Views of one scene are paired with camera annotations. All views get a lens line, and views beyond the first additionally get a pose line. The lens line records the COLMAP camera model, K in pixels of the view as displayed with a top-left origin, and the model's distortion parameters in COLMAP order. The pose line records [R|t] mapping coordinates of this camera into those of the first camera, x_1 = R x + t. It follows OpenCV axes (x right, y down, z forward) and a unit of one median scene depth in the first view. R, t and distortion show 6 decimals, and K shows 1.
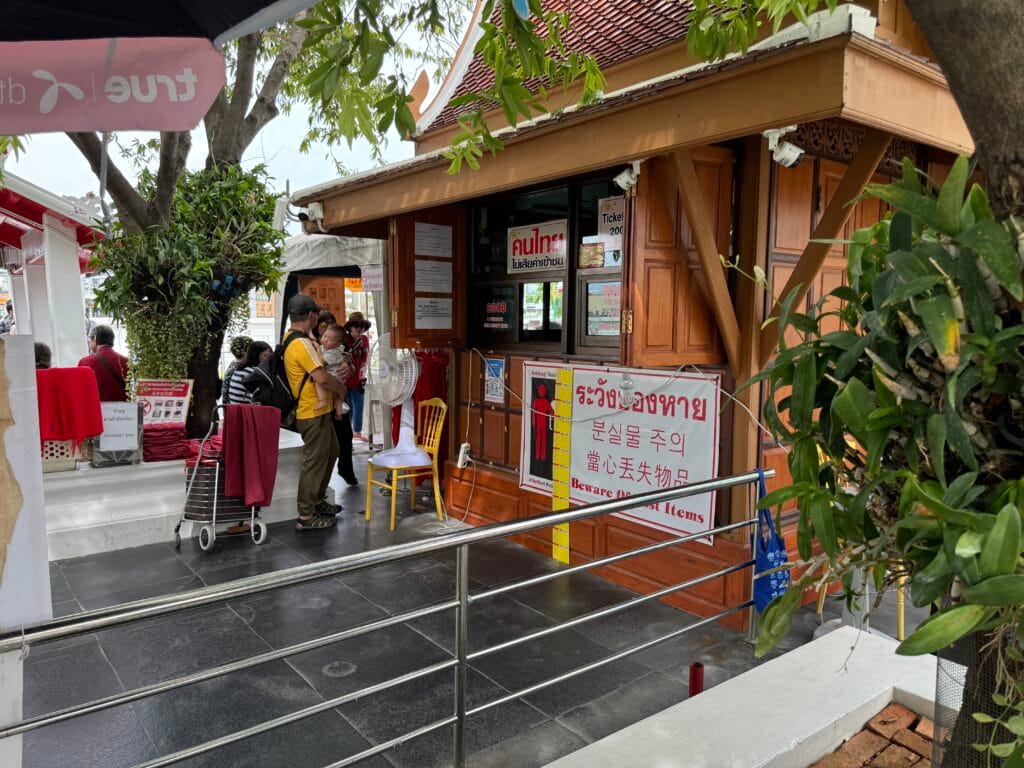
lens RADIAL K [[752.9, 0, 519.2], [0, 752.9, 392.1], [0, 0, 1]] dist [0.091073, -0.164391]
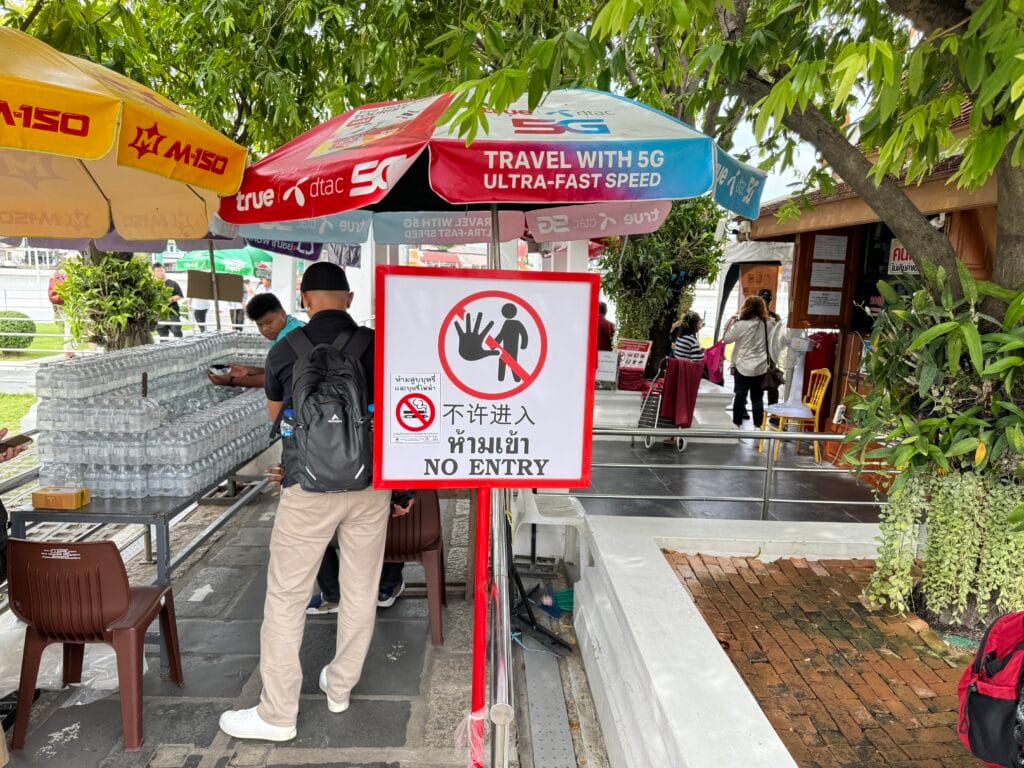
lens RADIAL K [[752.9, 0, 519.2], [0, 752.9, 392.1], [0, 0, 1]] dist [0.091073, -0.164391]
pose [[0.828983, 0.108155, -0.548716, 0.186926], [-0.089382, 0.994133, 0.060913, 0.016800], [0.552085, -0.001450, 0.833787, -0.396711]]
